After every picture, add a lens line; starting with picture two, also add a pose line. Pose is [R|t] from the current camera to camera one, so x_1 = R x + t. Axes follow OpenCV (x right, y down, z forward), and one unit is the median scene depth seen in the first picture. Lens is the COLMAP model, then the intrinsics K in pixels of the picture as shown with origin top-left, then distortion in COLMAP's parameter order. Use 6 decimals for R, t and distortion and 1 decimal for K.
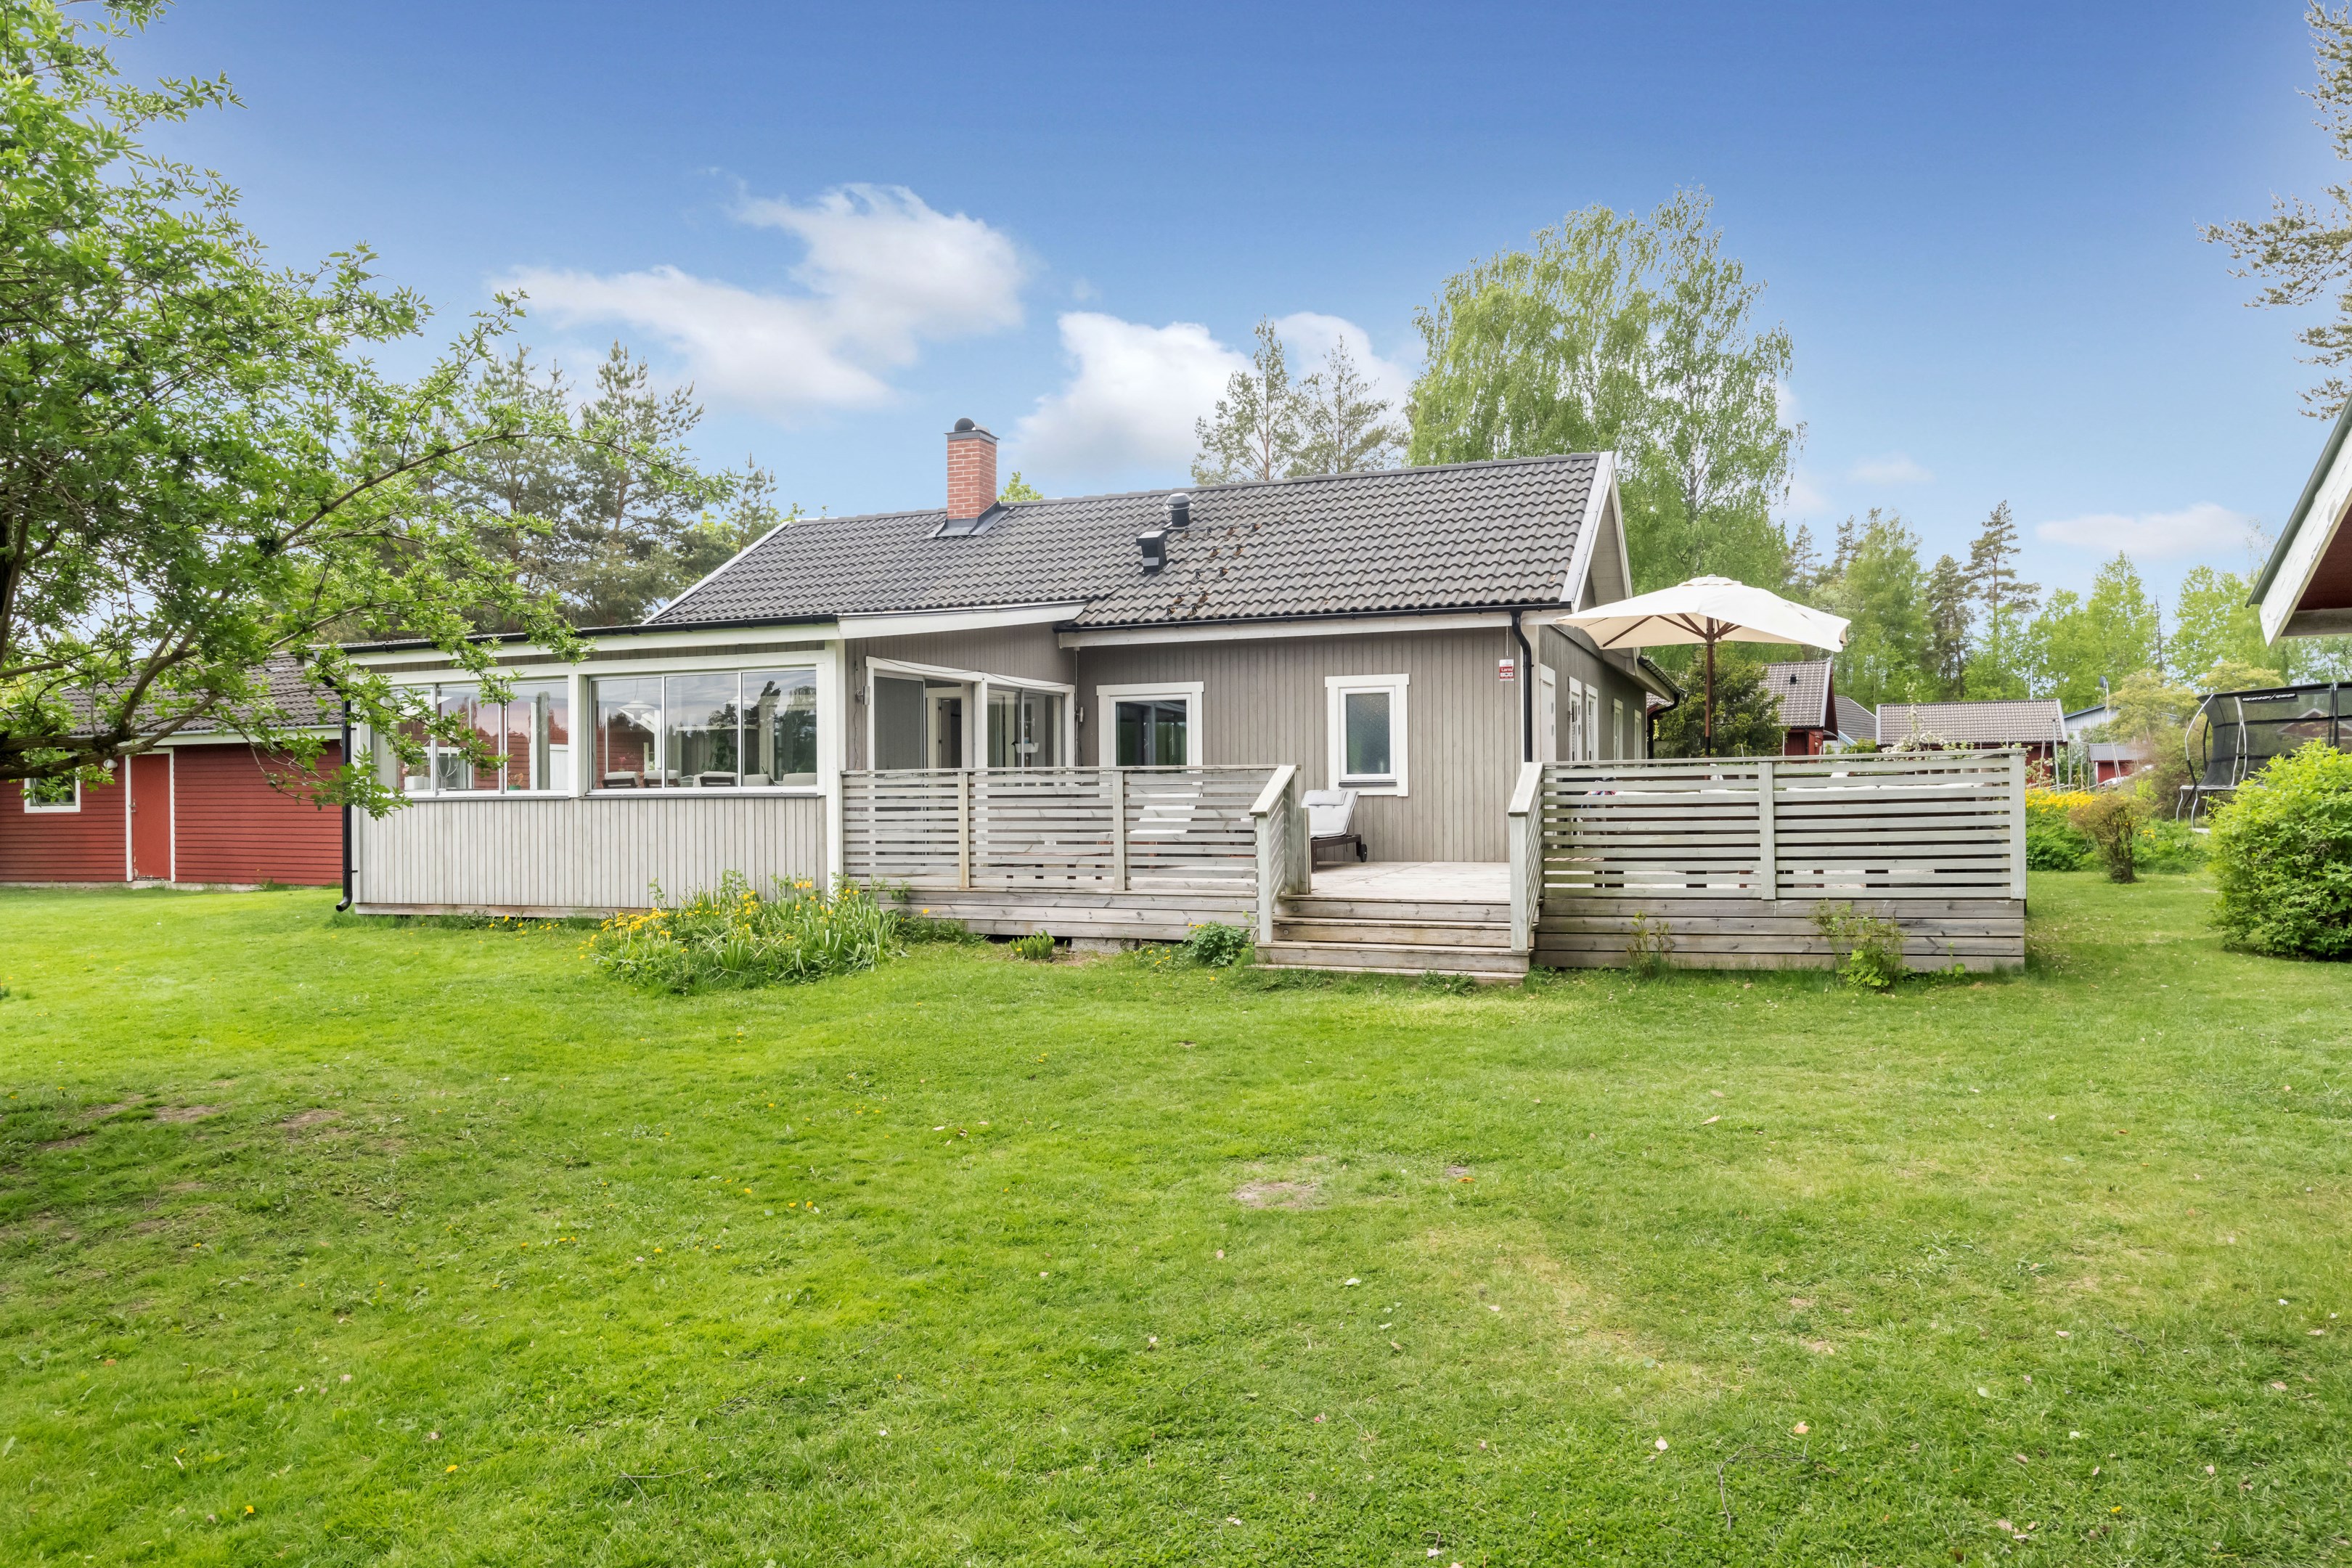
lens RADIAL K [[1581.7, 0, 1176.0], [0, 1581.7, 784.0], [0, 0, 1]] dist [0.002983, 0.002382]
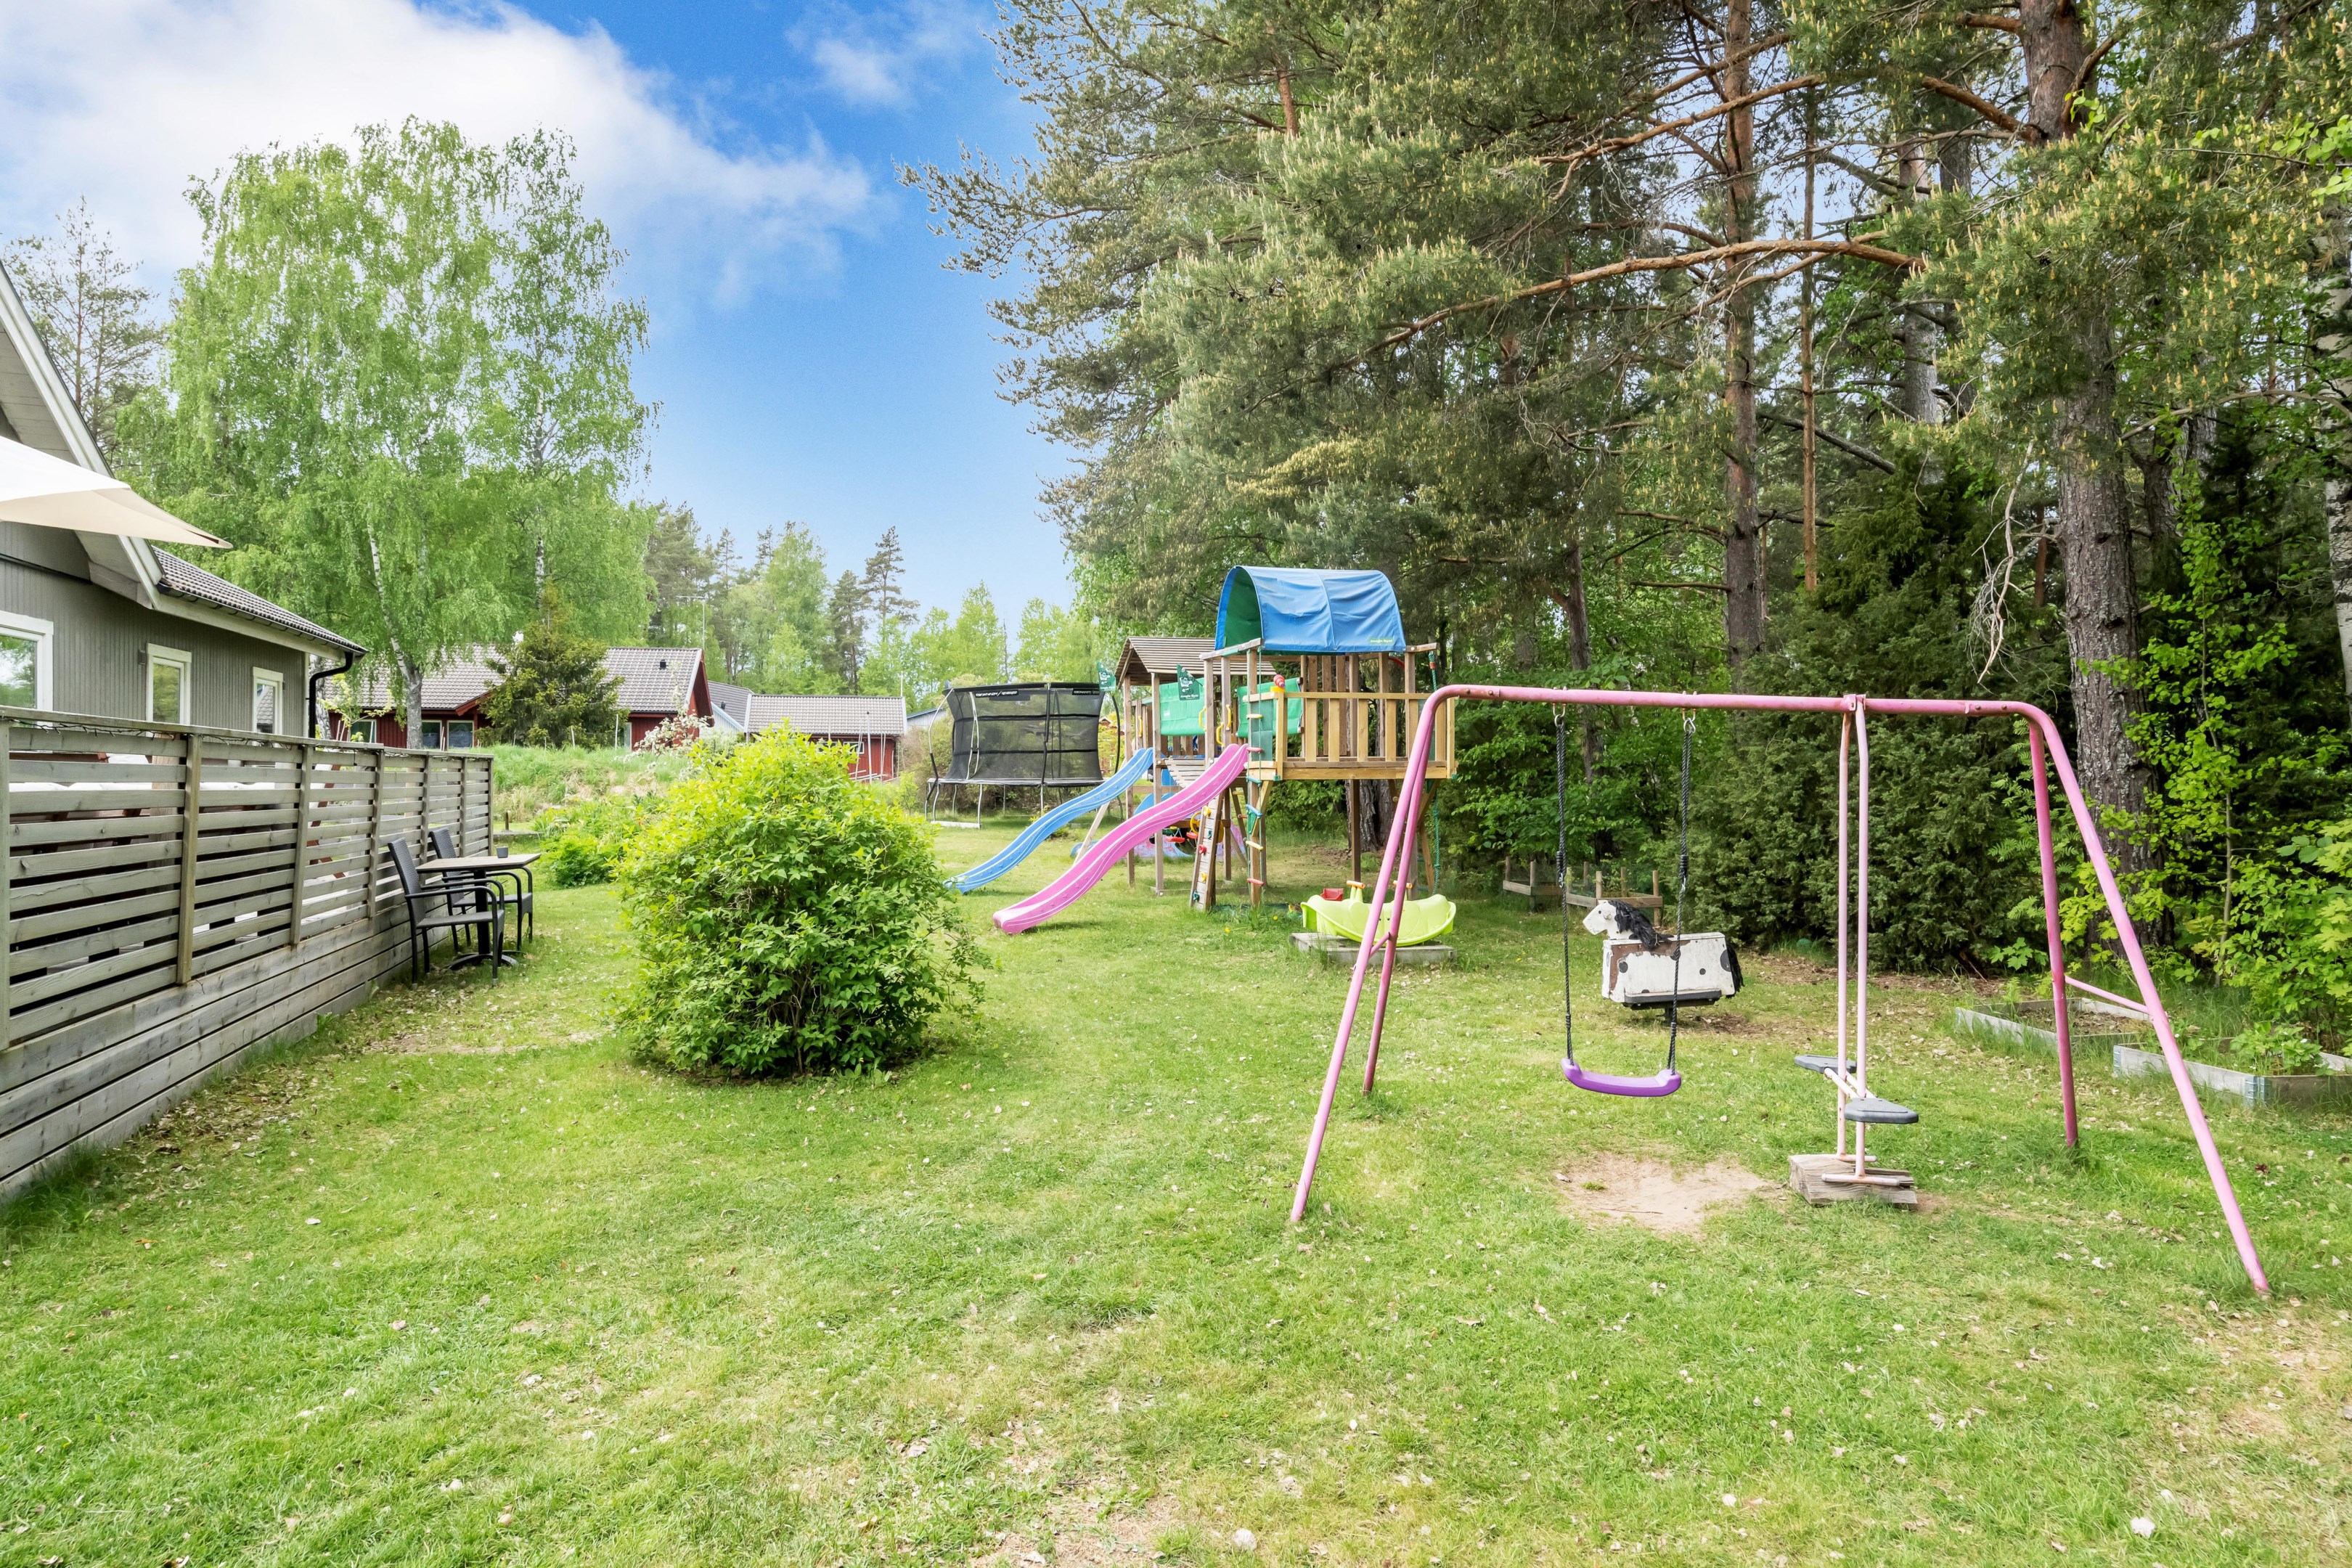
lens RADIAL K [[1429.0, 0, 1176.0], [0, 1429.0, 784.0], [0, 0, 1]] dist [0.001771, 0.000577]
pose [[0.791982, 0.010708, 0.610451, 0.086573], [-0.017784, 0.999827, 0.005535, -0.001413], [-0.610286, -0.015240, 0.792035, 0.077896]]
